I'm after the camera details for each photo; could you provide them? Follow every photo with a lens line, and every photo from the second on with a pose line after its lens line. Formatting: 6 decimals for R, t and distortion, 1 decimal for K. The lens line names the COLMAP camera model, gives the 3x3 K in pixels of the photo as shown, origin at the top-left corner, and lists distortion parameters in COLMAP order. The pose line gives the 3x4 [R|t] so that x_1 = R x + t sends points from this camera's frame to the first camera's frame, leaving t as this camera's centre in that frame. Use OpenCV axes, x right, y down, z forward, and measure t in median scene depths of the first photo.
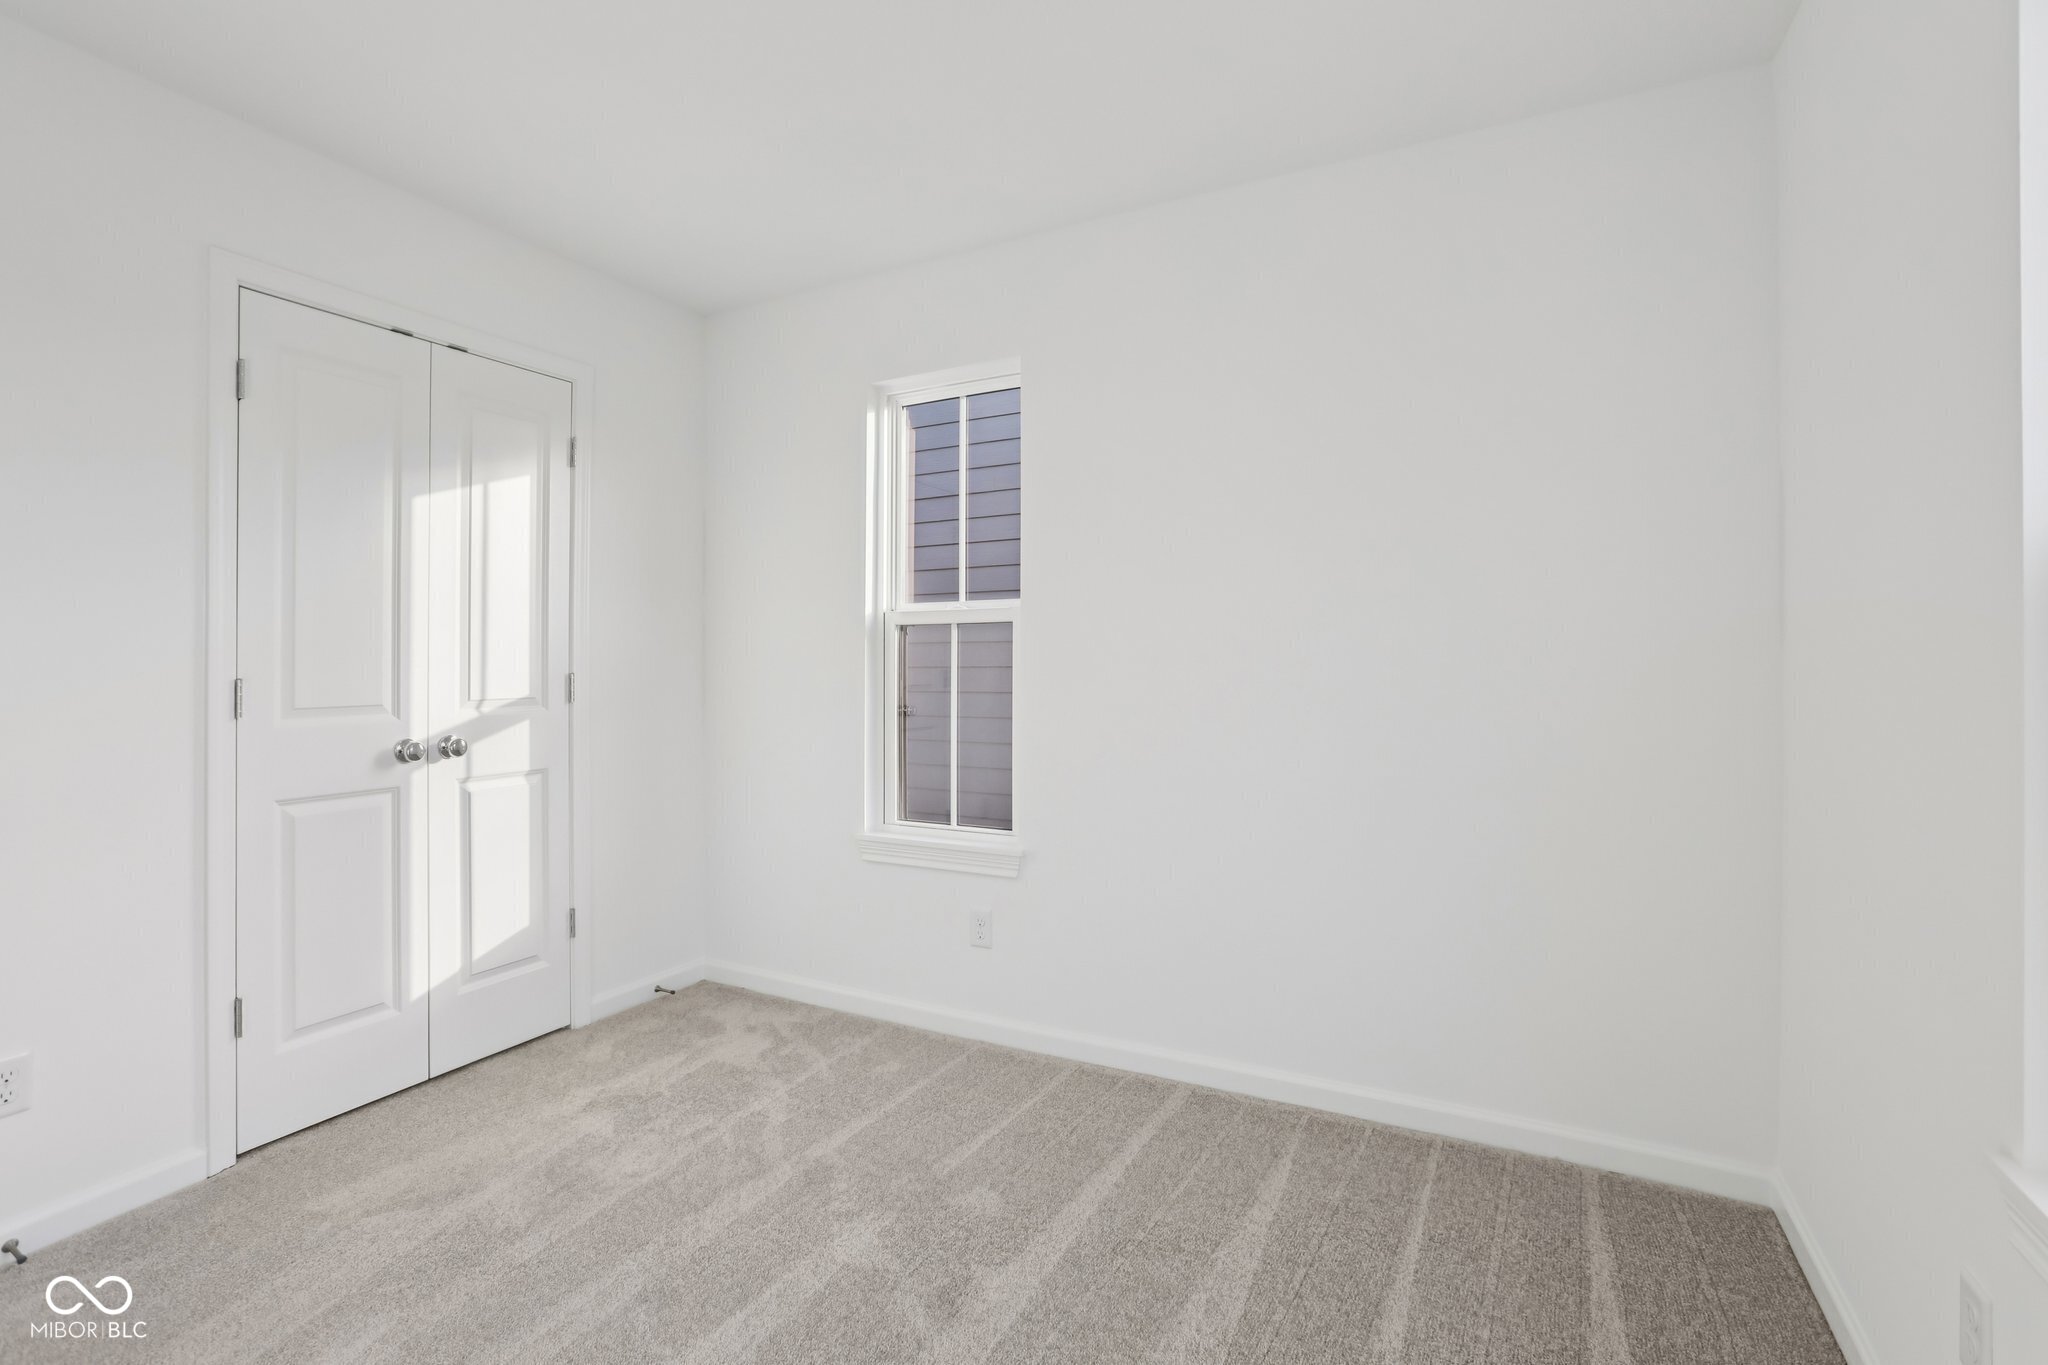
lens RADIAL K [[982.4, 0, 1034.9], [0, 982.4, 686.8], [0, 0, 1]] dist [0.000773, 0.000473]
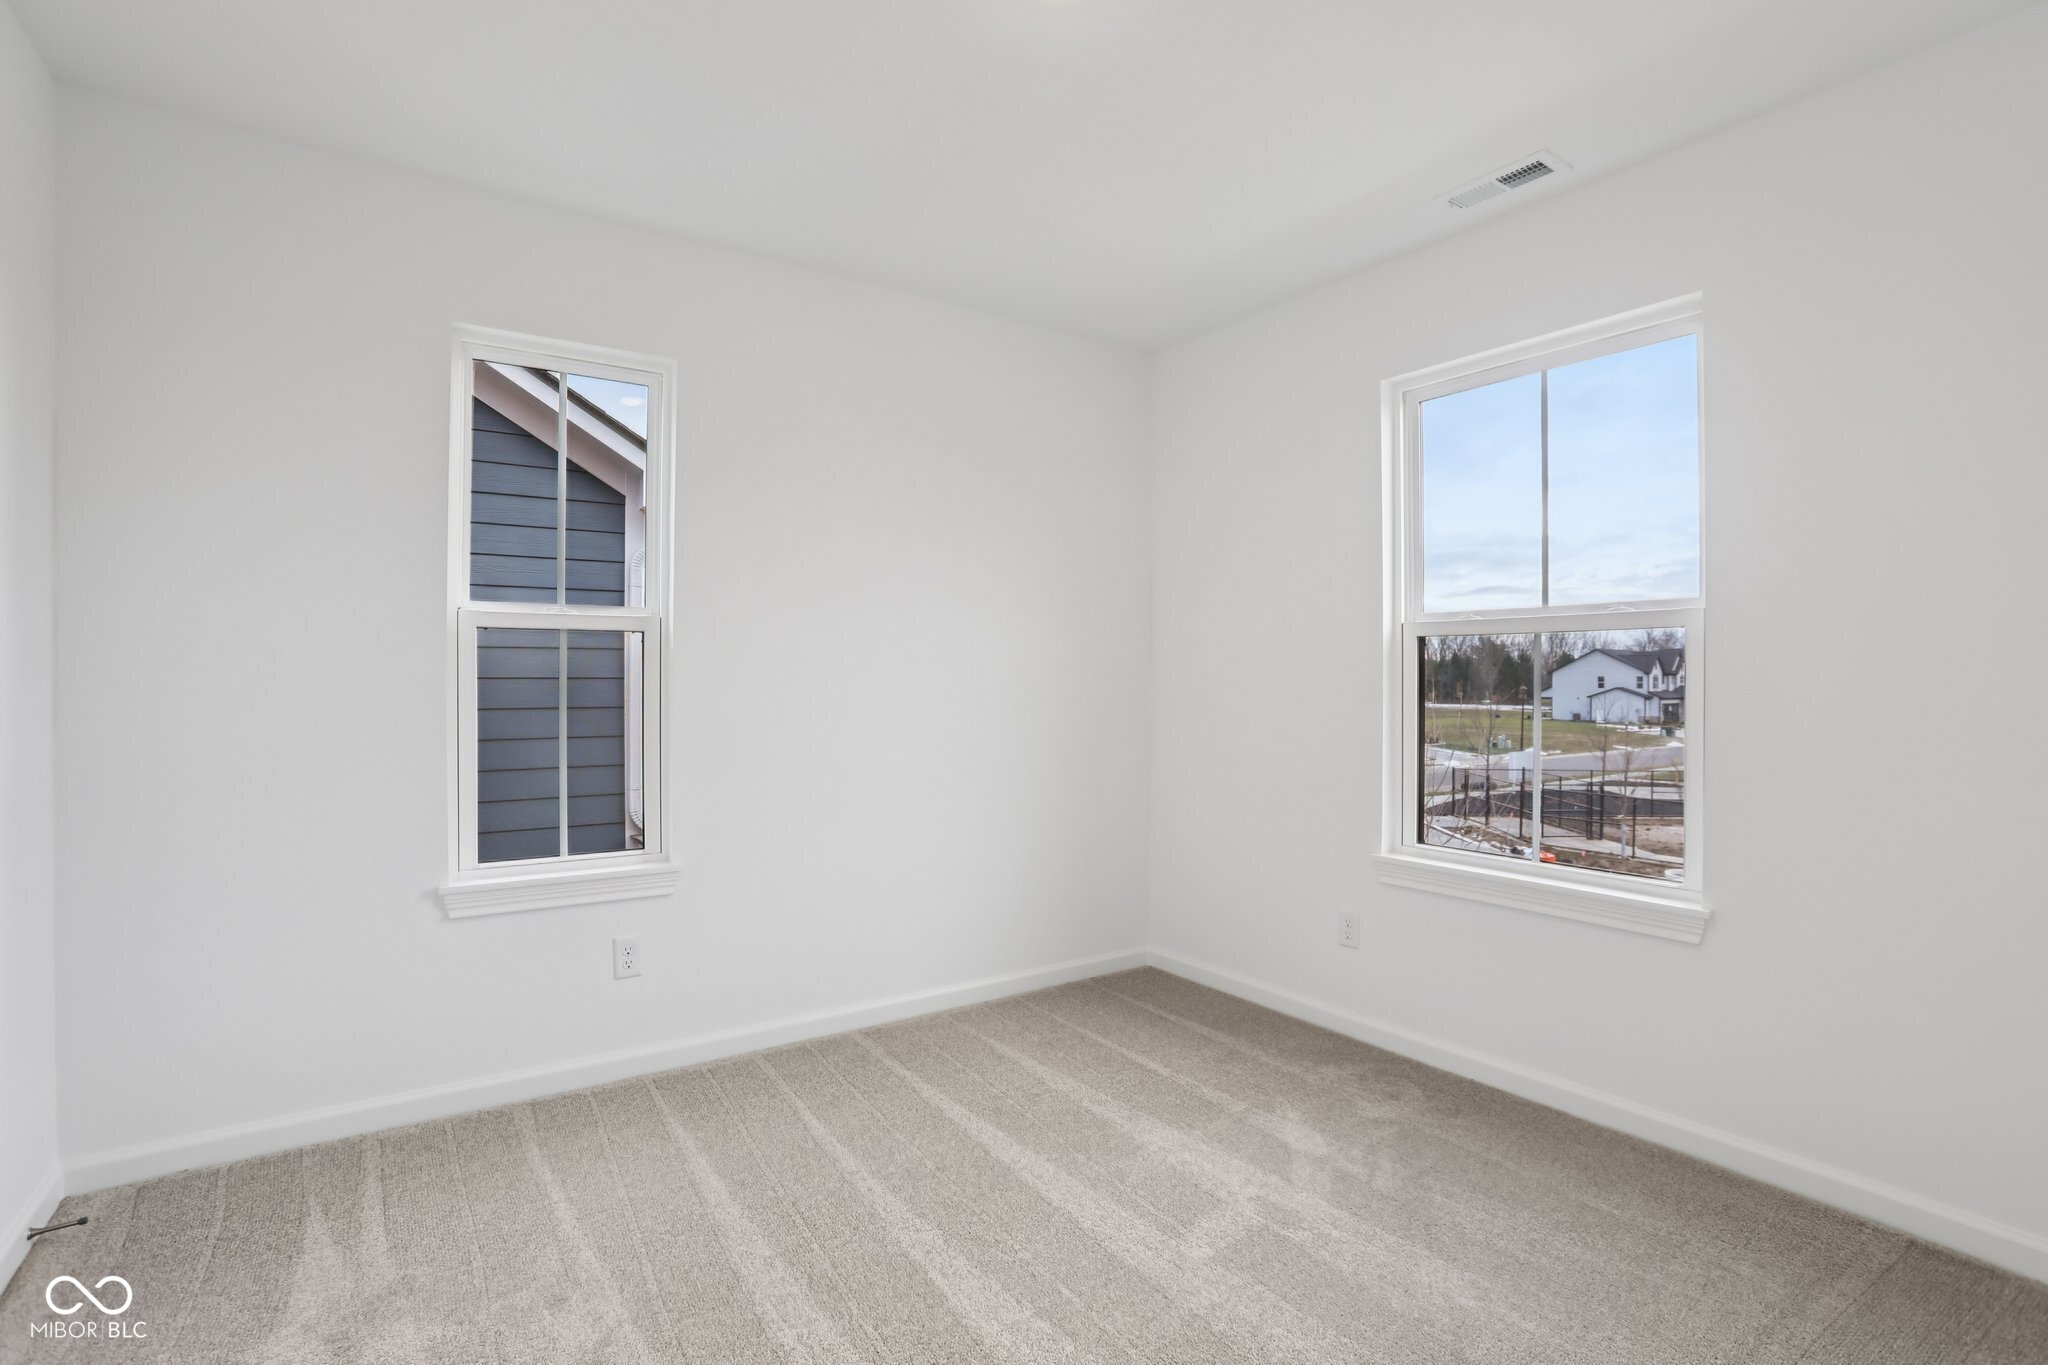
lens RADIAL K [[982.4, 0, 1034.9], [0, 982.4, 686.8], [0, 0, 1]] dist [0.000773, 0.000473]
pose [[0.432414, 0.002562, 0.901672, -0.740725], [0.002822, 0.999987, -0.004195, -0.008403], [-0.901671, 0.004358, 0.432401, 0.248831]]
